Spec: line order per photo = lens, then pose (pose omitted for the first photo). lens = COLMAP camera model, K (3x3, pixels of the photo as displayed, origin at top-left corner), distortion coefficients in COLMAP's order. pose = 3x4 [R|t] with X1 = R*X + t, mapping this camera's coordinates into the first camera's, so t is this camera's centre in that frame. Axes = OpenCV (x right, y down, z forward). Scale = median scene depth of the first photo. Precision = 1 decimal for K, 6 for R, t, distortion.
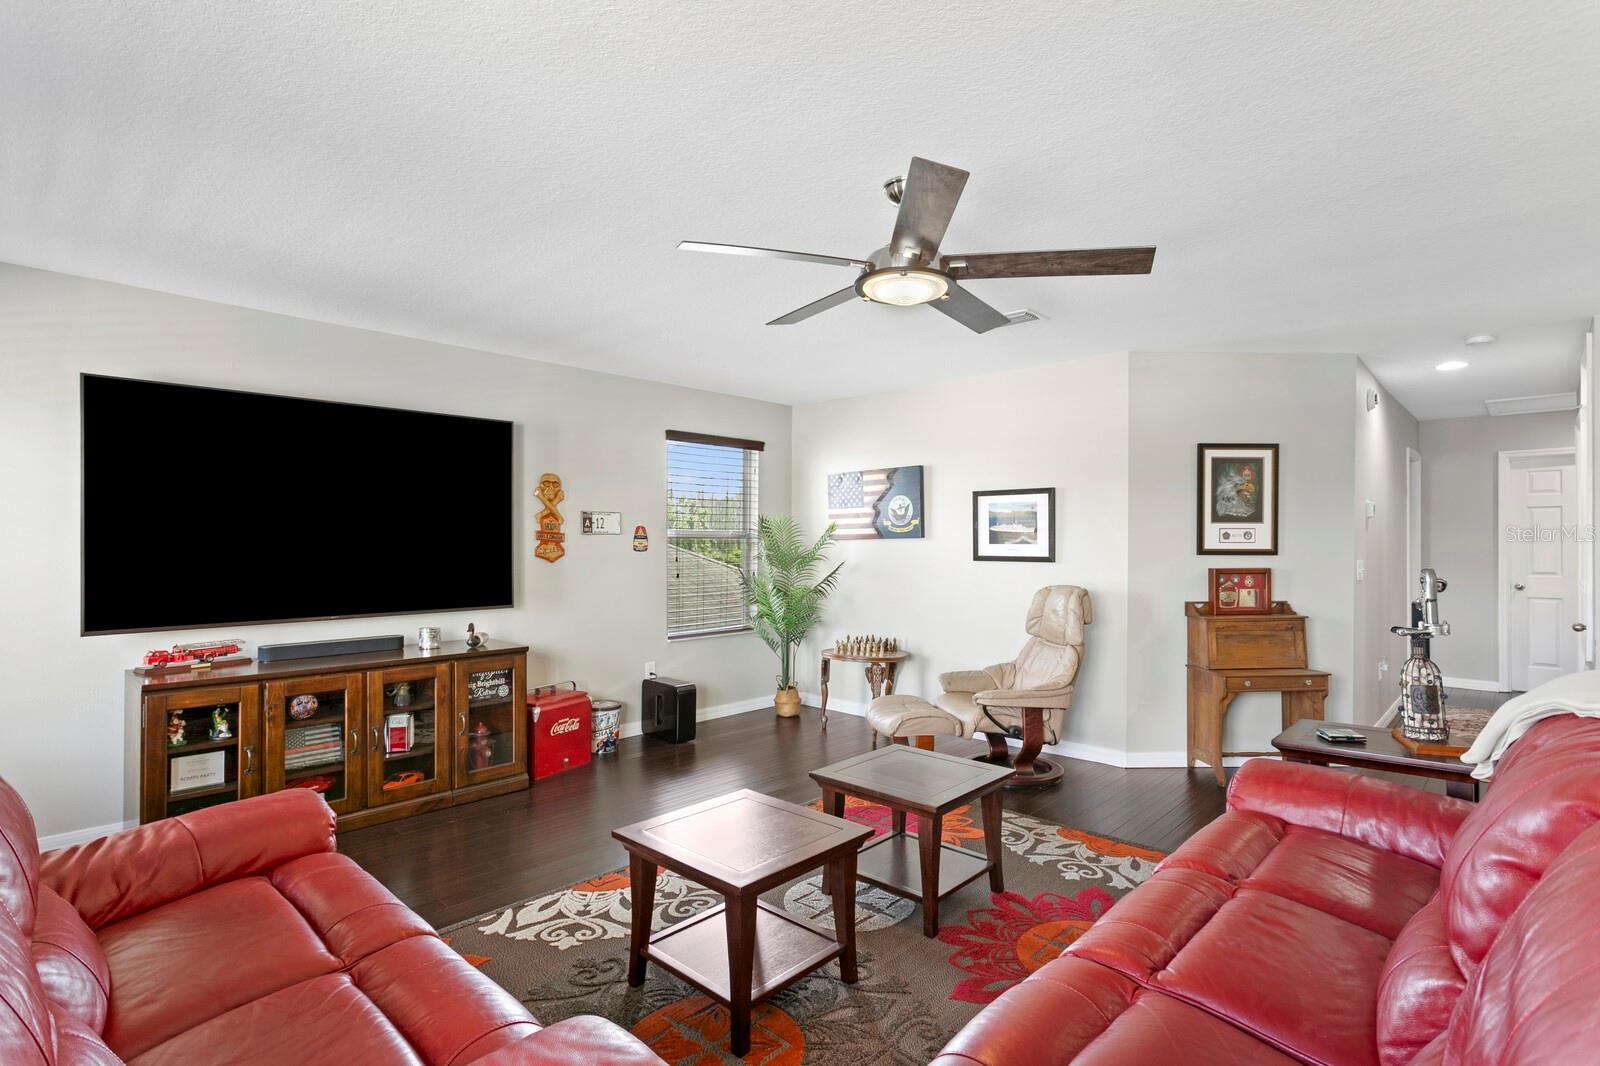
lens RADIAL K [[811.8, 0, 774.0], [0, 811.8, 534.3], [0, 0, 1]] dist [0.001726, 0.001303]
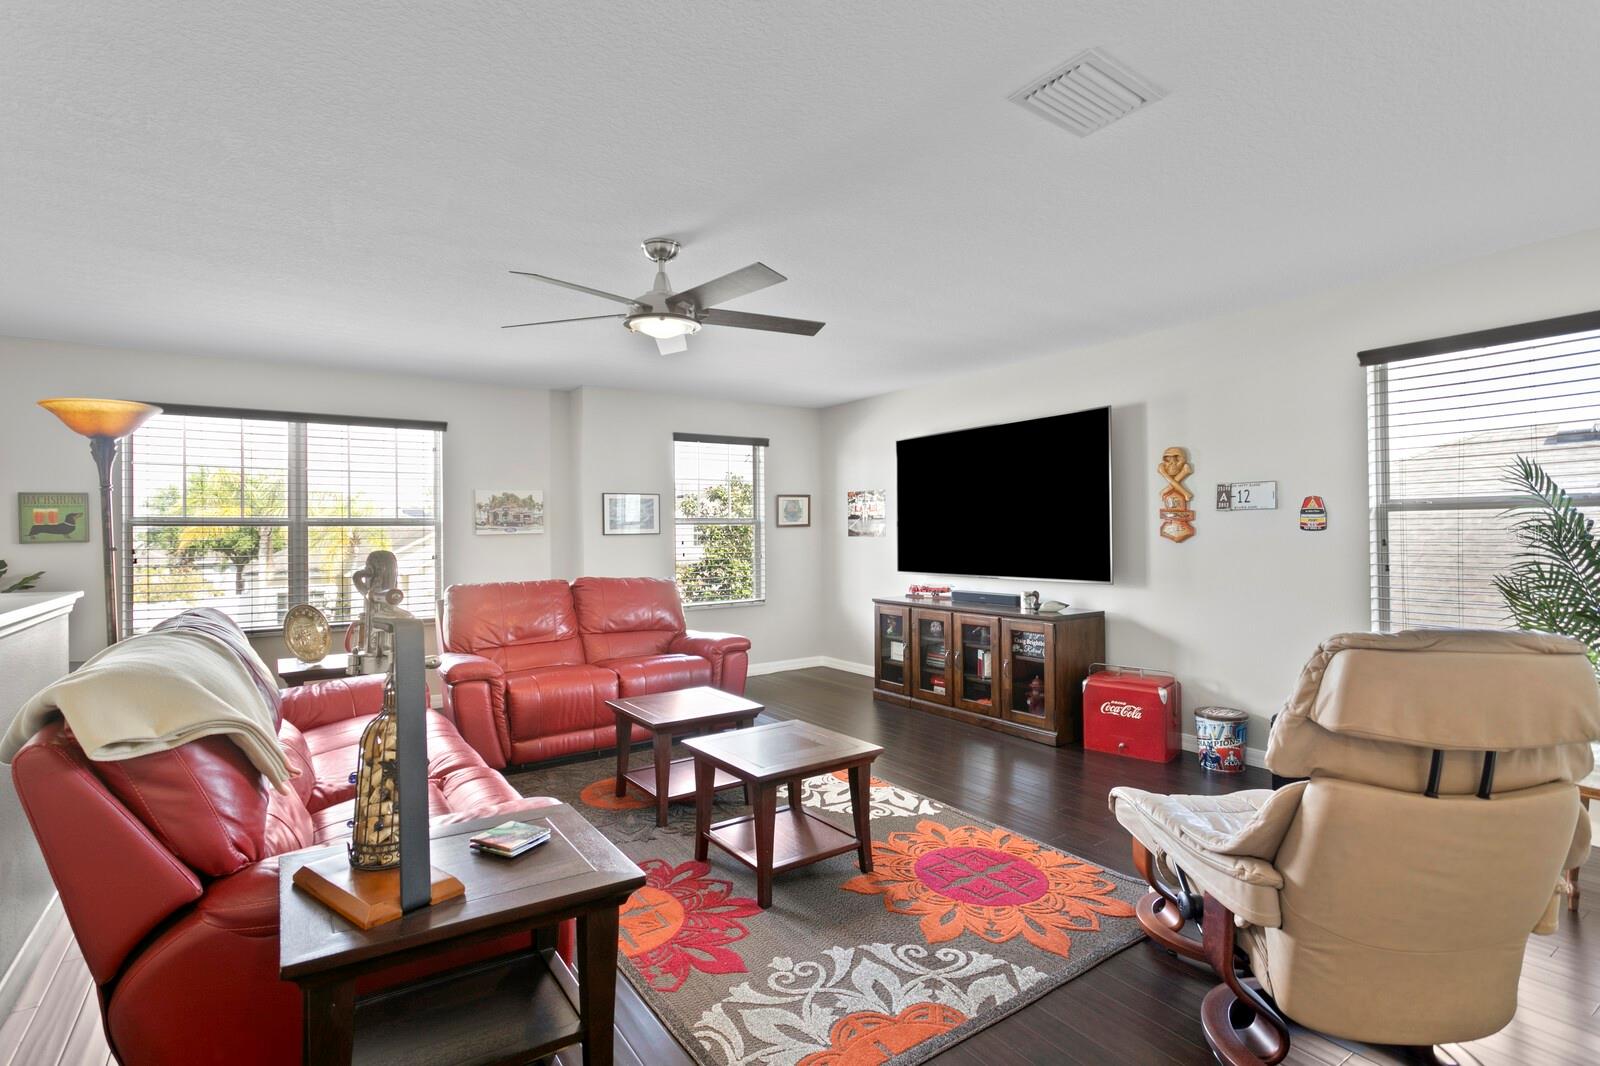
lens RADIAL K [[762.4, 0, 778.3], [0, 762.4, 535.9], [0, 0, 1]] dist [0.003285, 0.000624]
pose [[-0.224036, -0.000688, -0.974581, 0.800066], [0.009800, 0.999948, -0.002958, 0.029888], [0.974532, -0.010214, -0.224018, 0.892726]]
